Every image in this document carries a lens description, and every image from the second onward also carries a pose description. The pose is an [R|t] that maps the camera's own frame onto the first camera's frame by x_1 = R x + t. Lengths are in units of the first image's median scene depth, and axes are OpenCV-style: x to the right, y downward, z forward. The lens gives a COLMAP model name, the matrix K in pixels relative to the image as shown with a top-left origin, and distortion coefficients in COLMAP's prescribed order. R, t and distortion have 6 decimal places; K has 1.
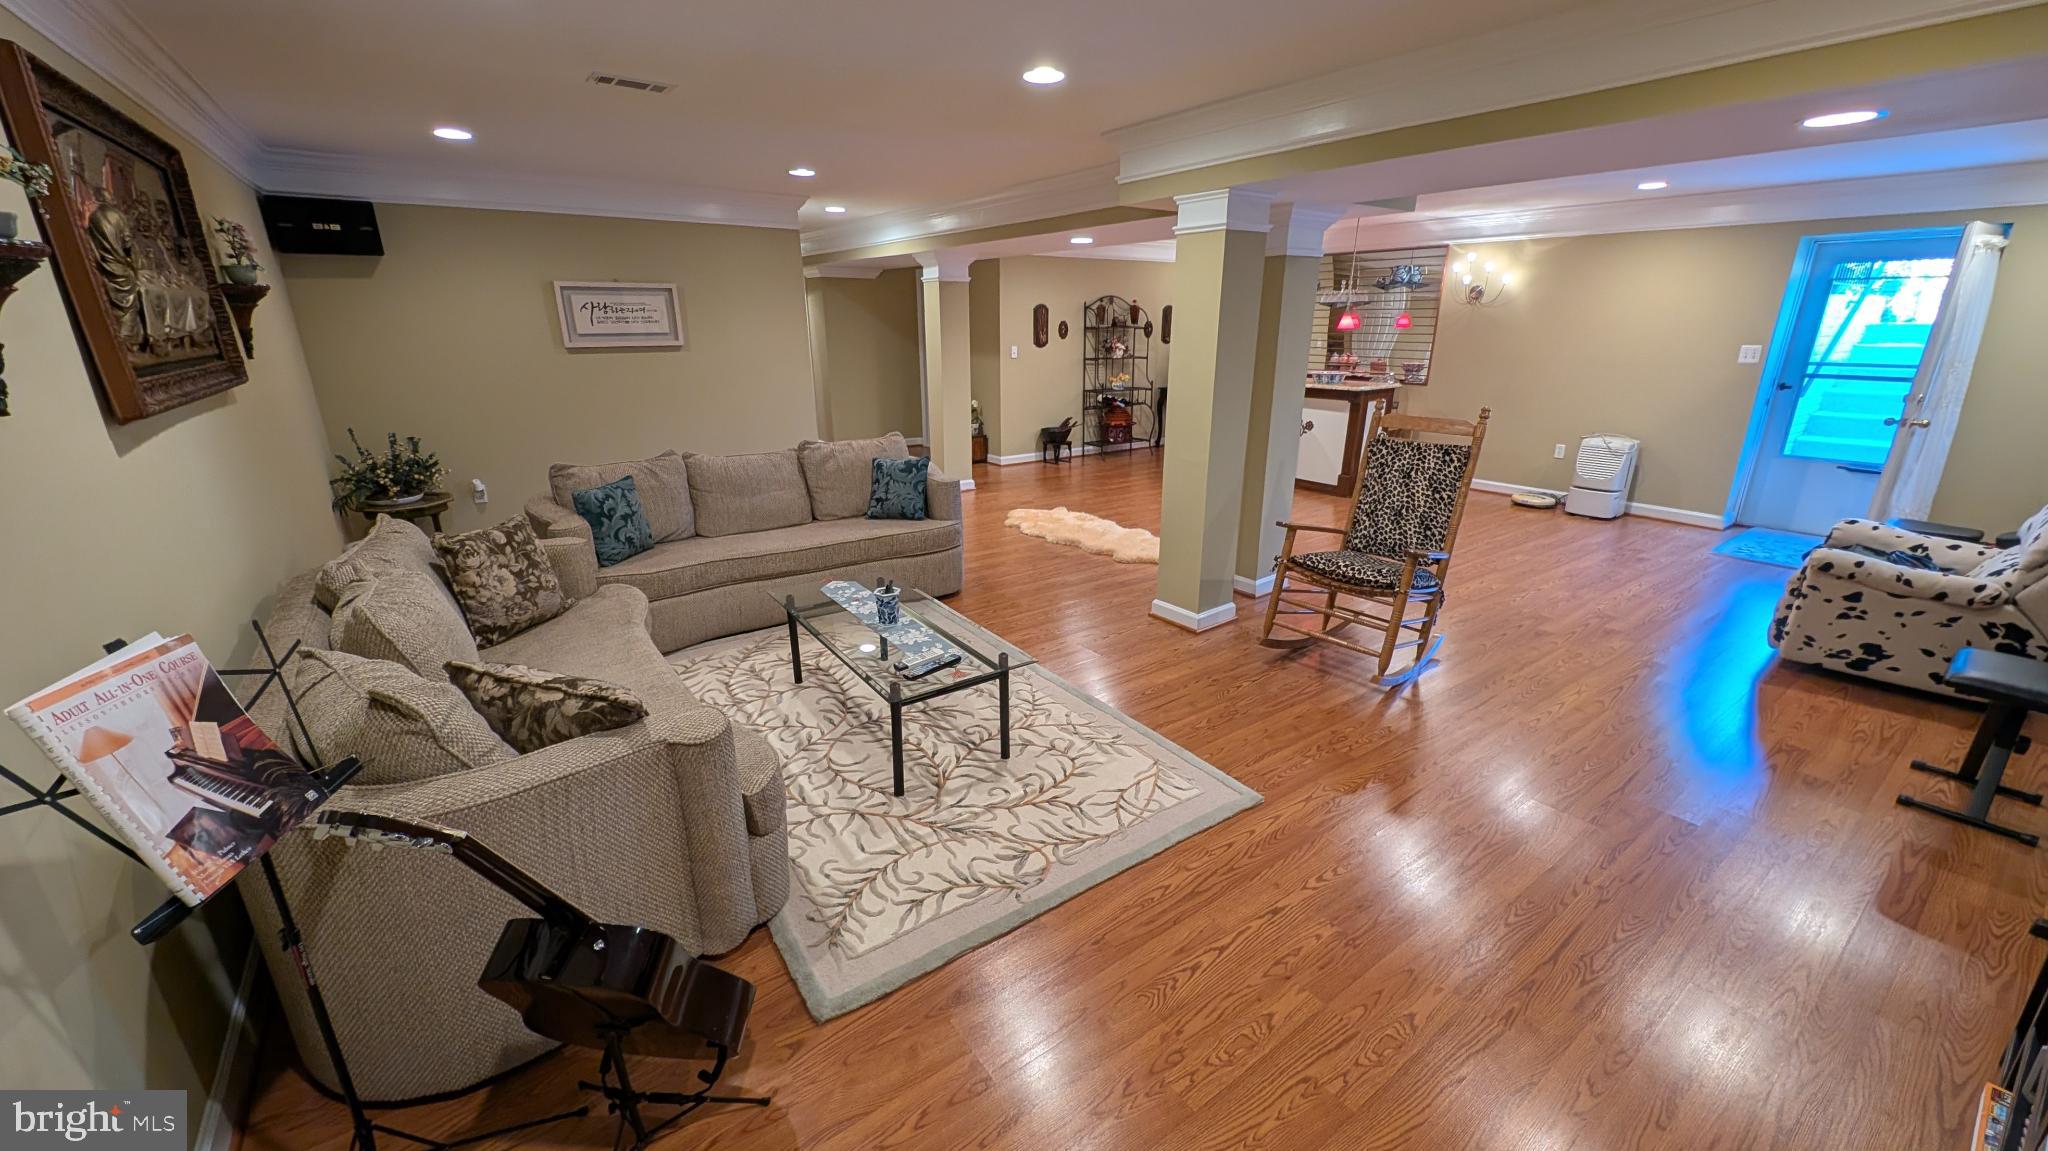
lens RADIAL K [[767.0, 0, 1024.0], [0, 767.0, 575.5], [0, 0, 1]] dist [0.011518, -0.006006]
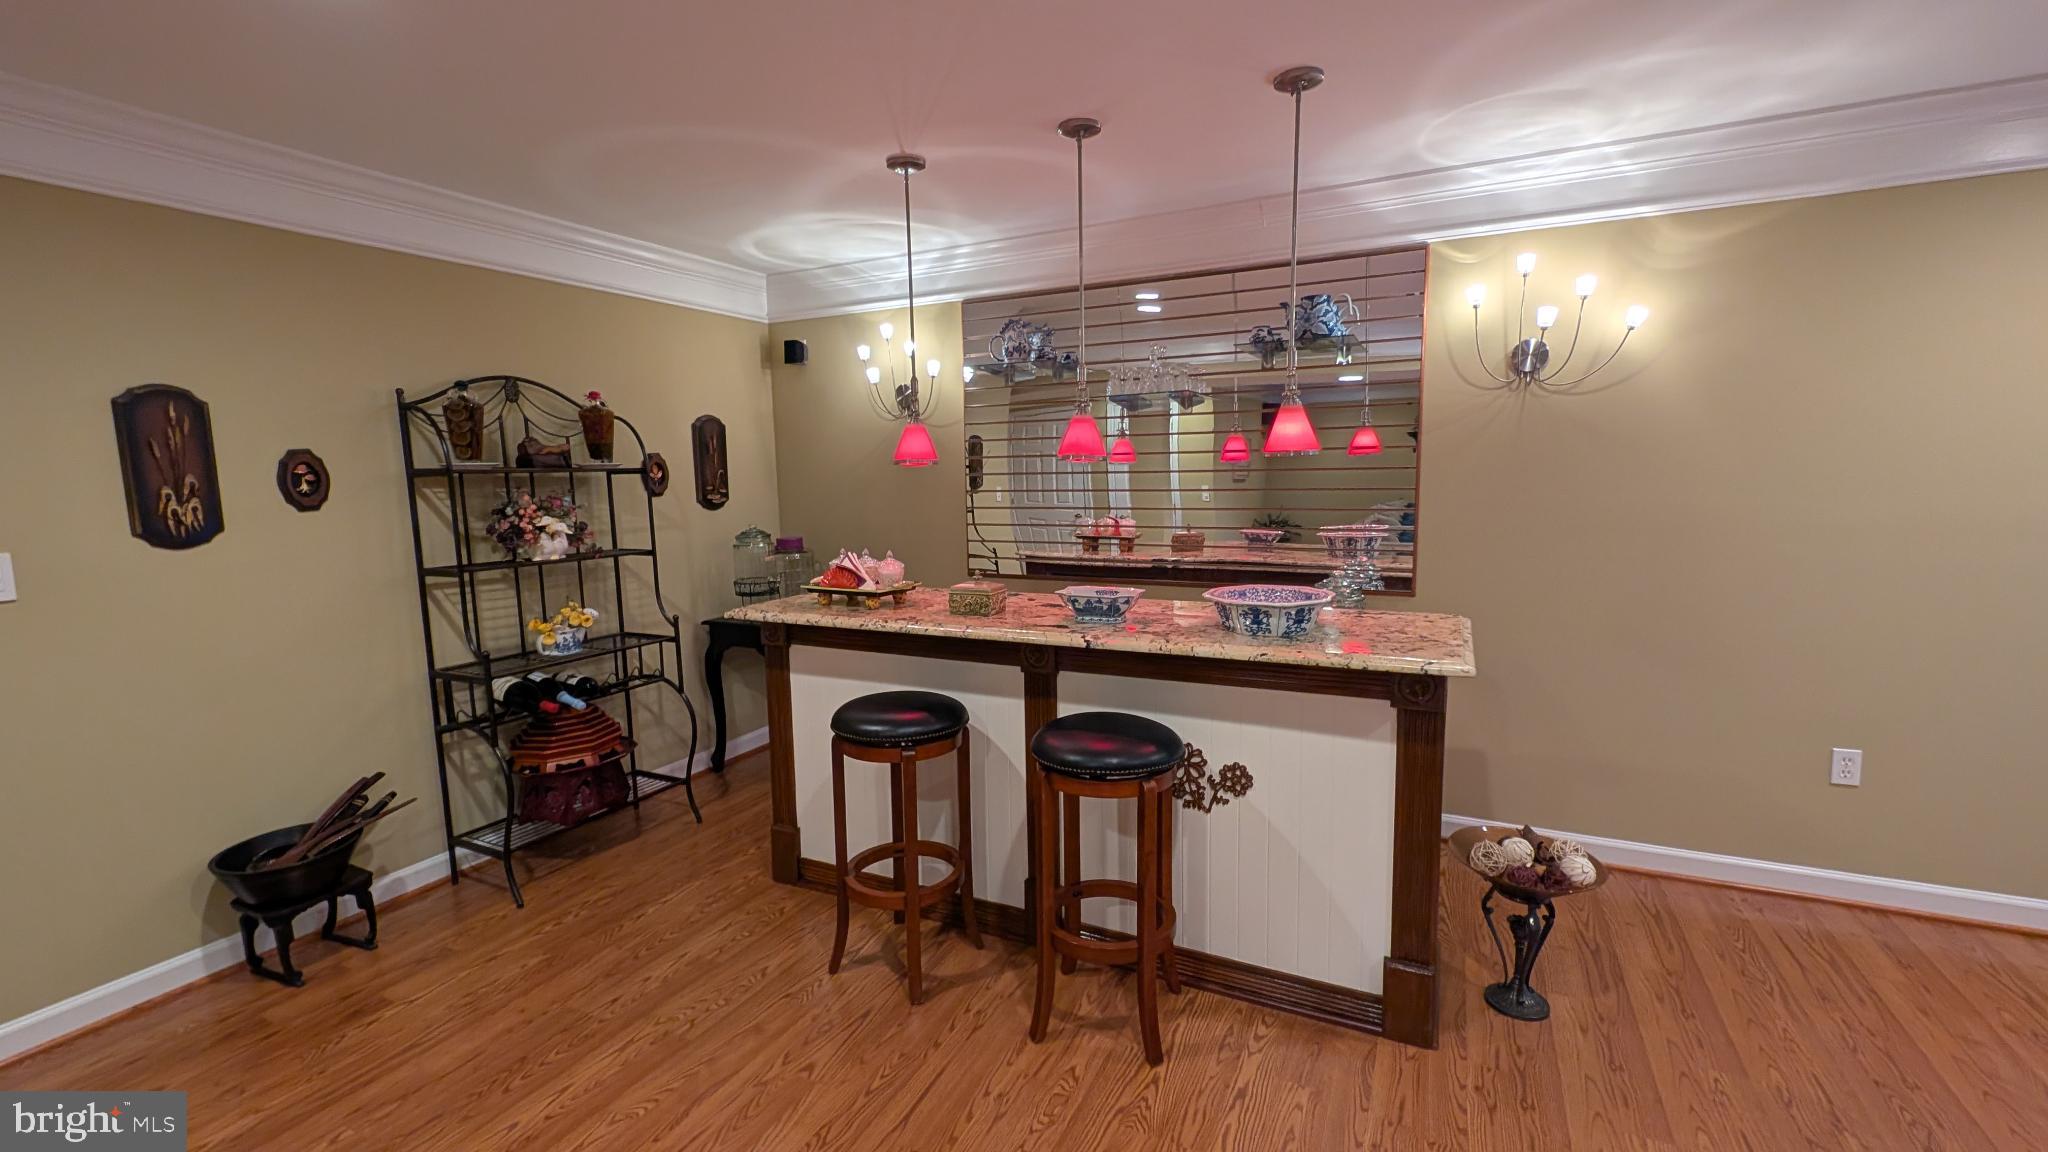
lens RADIAL K [[767.0, 0, 1024.0], [0, 767.0, 576.0], [0, 0, 1]] dist [0.011518, -0.006006]
pose [[0.876421, -0.081912, 0.474527, 0.143677], [0.170195, 0.974517, -0.146119, -0.197430], [-0.450466, 0.208824, 0.868028, 0.636168]]
